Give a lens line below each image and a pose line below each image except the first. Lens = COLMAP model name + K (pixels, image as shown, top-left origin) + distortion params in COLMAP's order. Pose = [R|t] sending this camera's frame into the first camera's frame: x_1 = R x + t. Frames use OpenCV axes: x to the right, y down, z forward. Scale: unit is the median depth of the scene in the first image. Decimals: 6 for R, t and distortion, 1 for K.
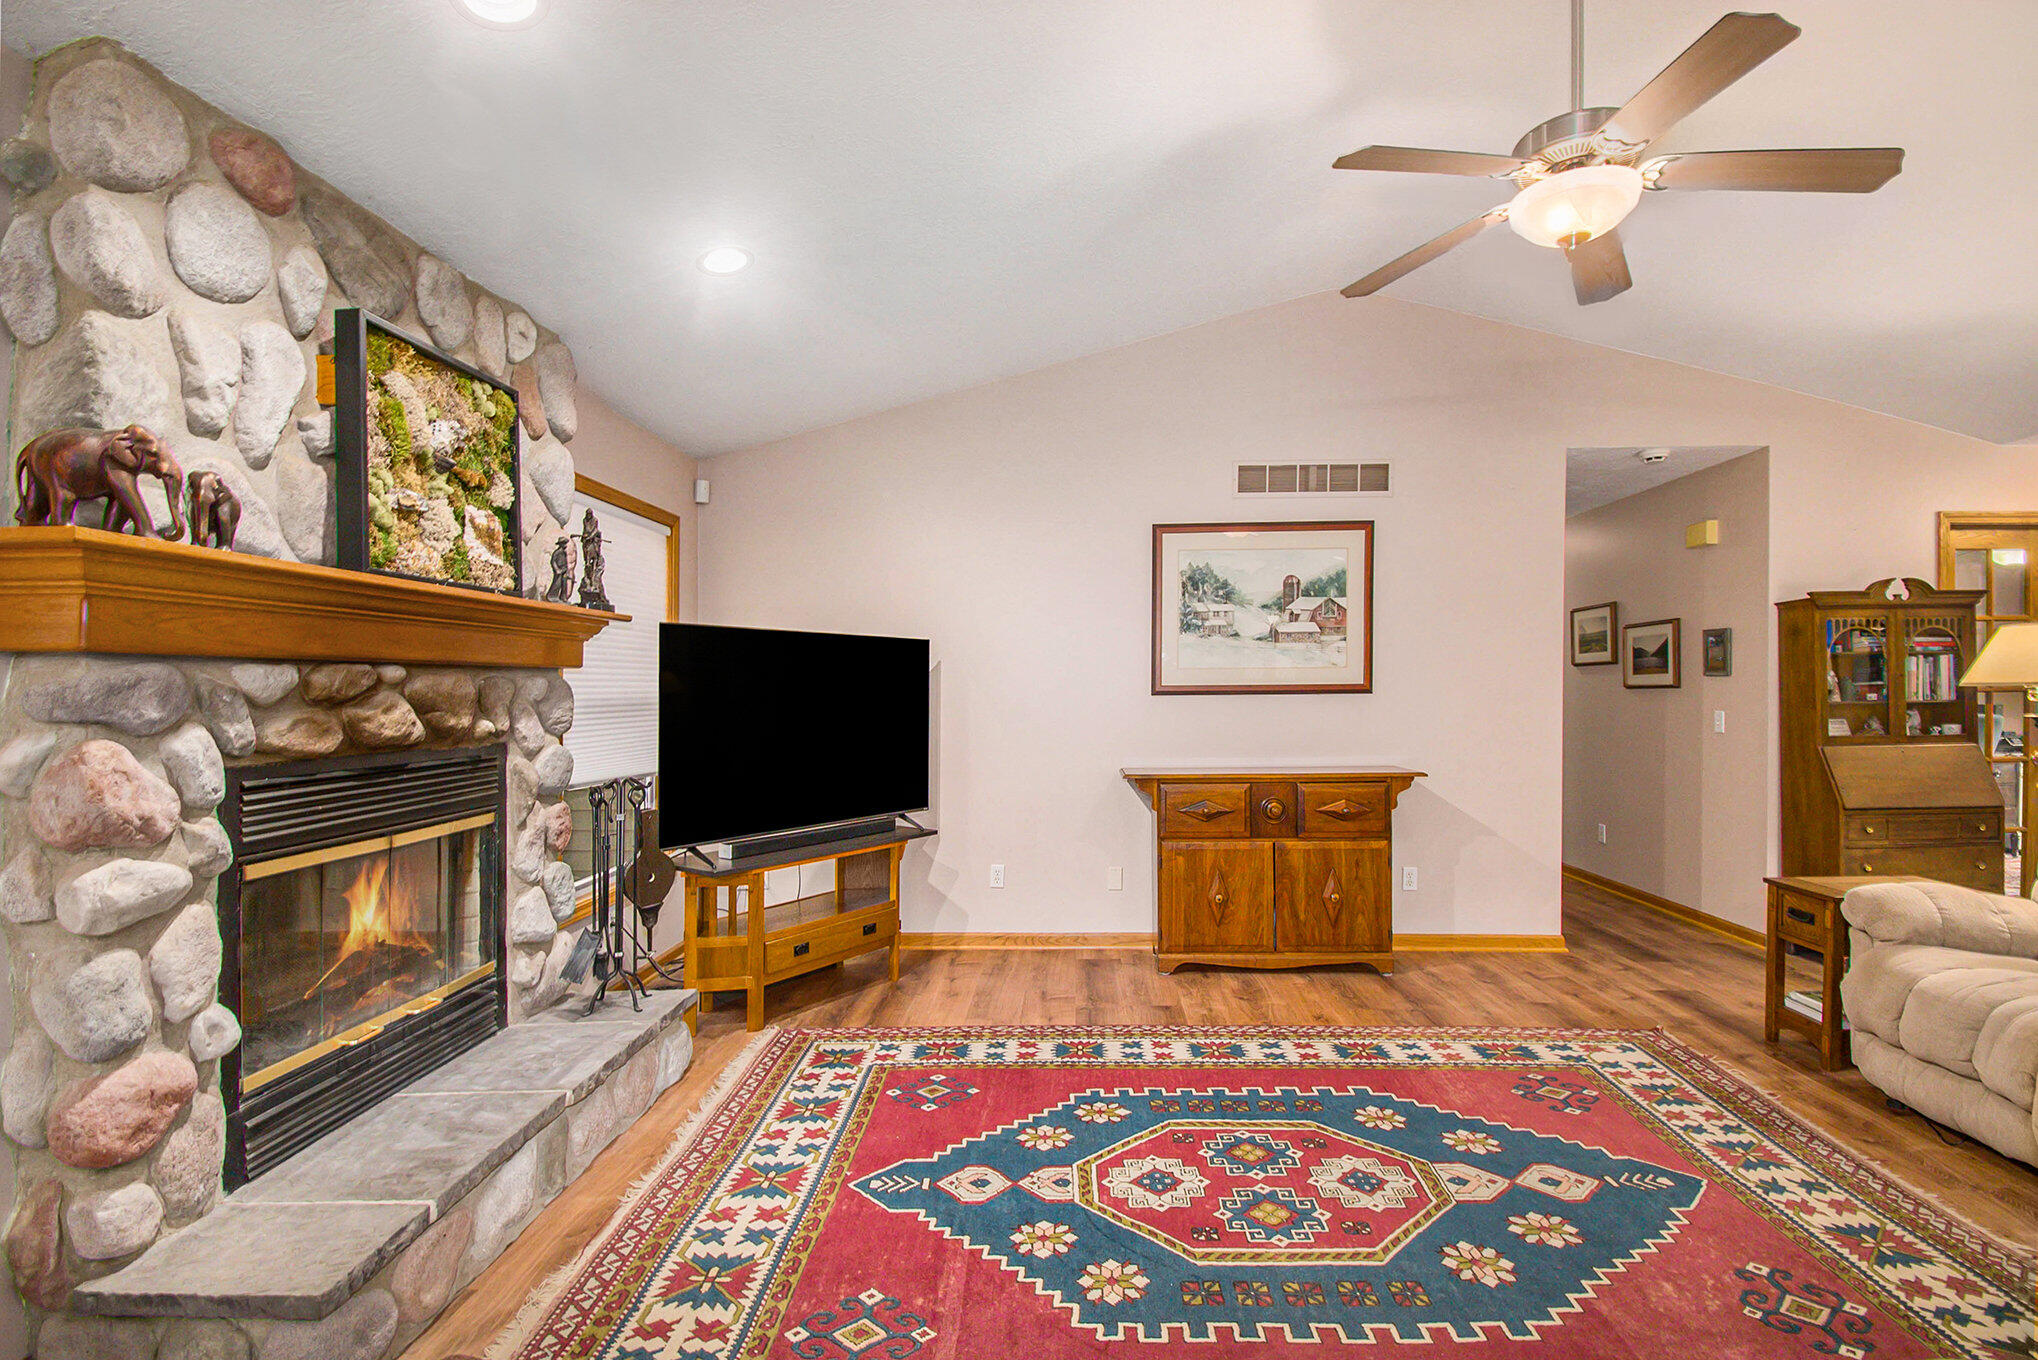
lens RADIAL K [[938.6, 0, 1089.8], [0, 938.6, 682.9], [0, 0, 1]] dist [-0.005294, -0.002441]
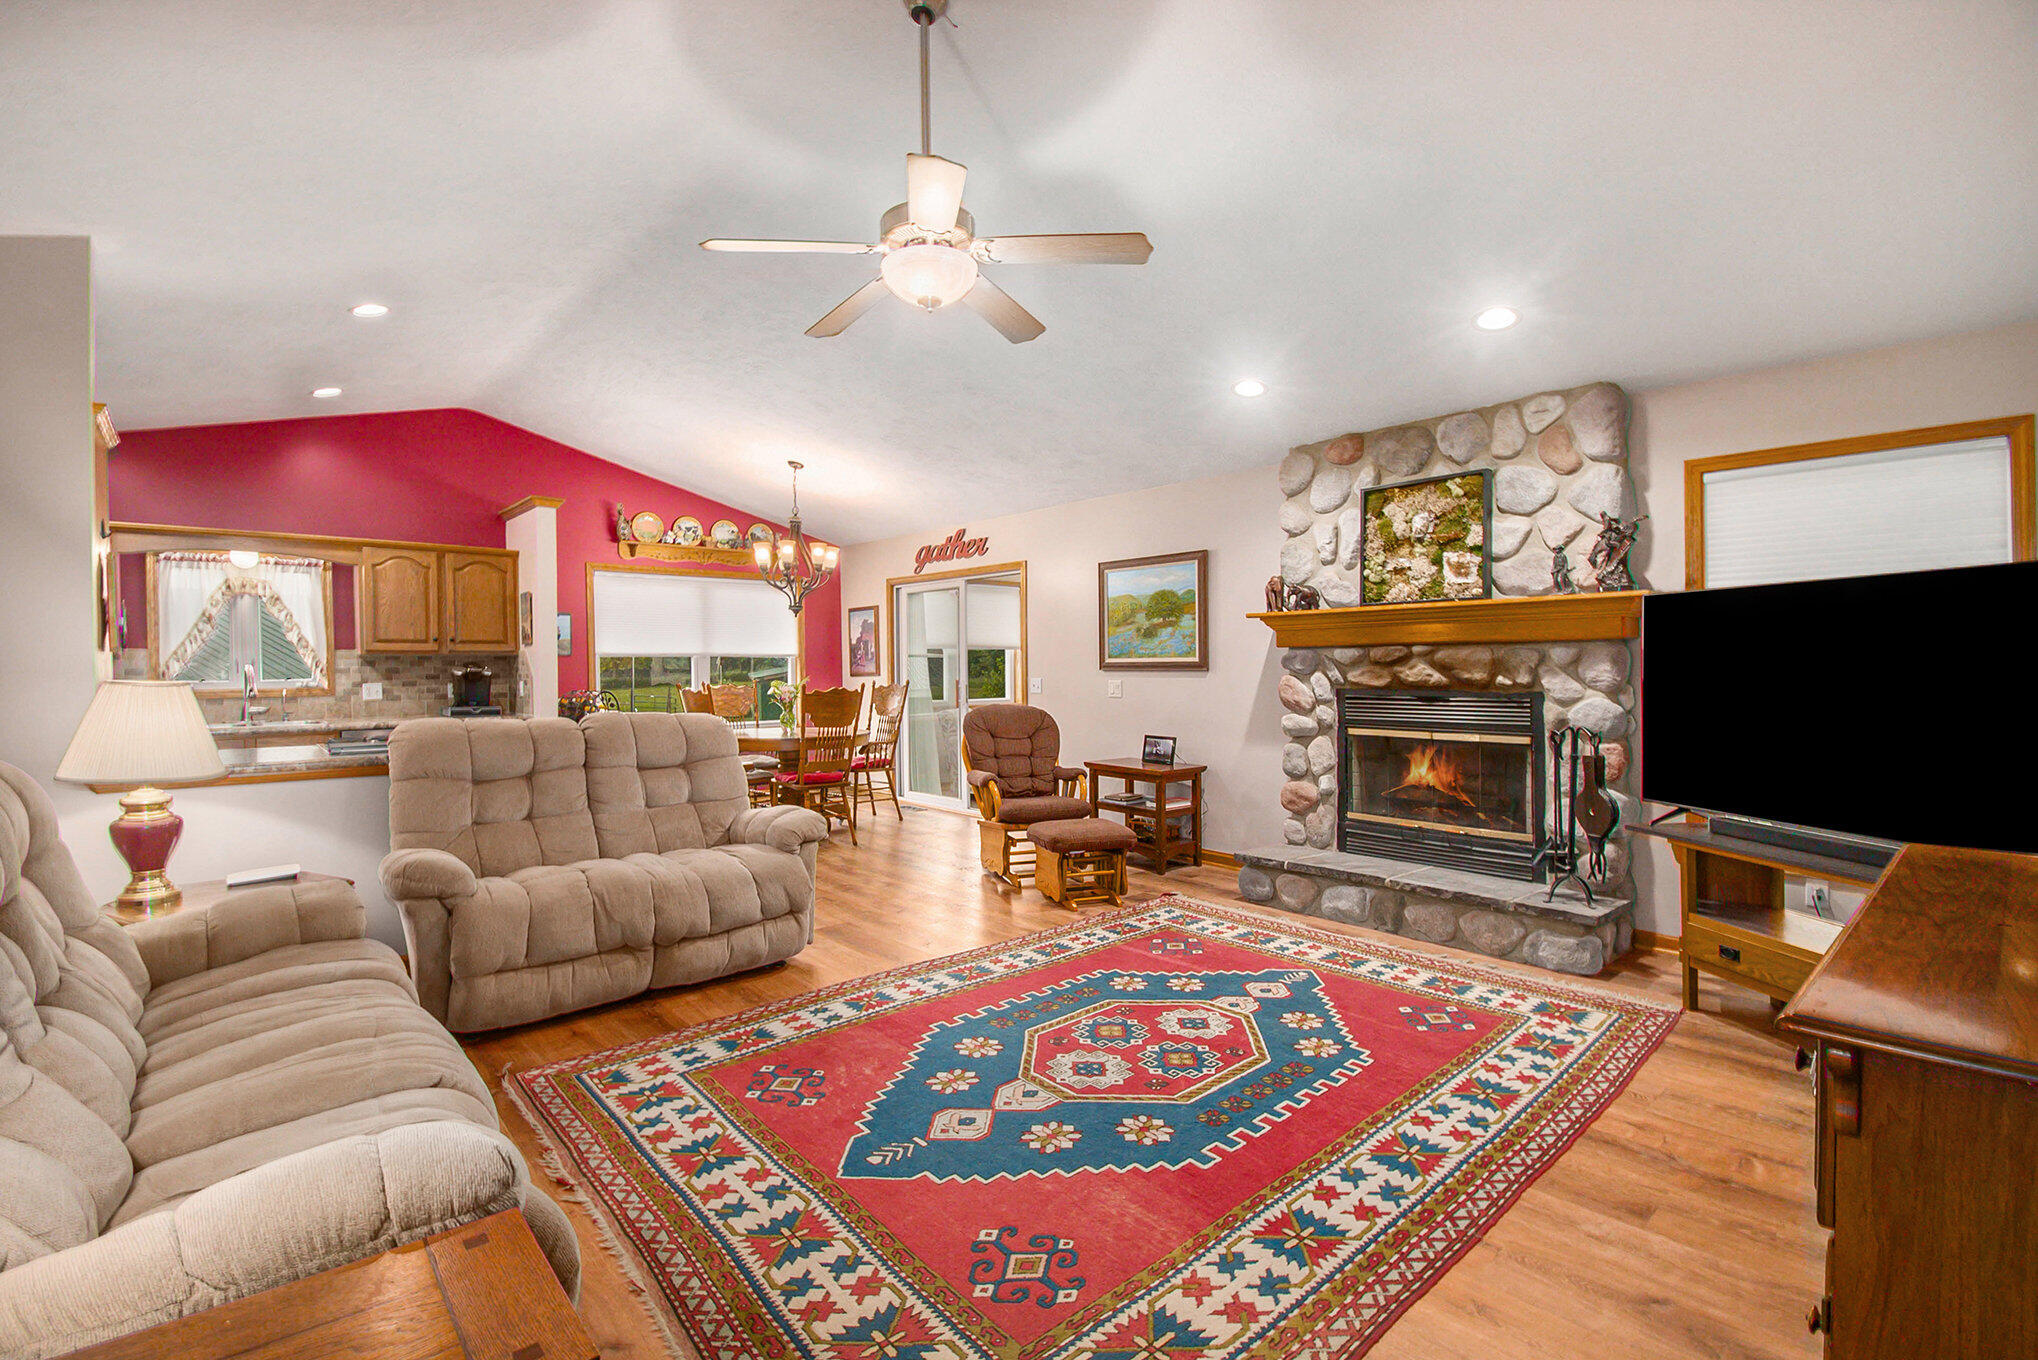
lens RADIAL K [[938.6, 0, 1019.1], [0, 938.6, 674.0], [0, 0, 1]] dist [-0.005294, -0.002441]
pose [[-0.746882, 0.017007, -0.664739, 1.134301], [0.013699, 0.999854, 0.010190, 0.009799], [0.664815, -0.001495, -0.747006, 1.814106]]
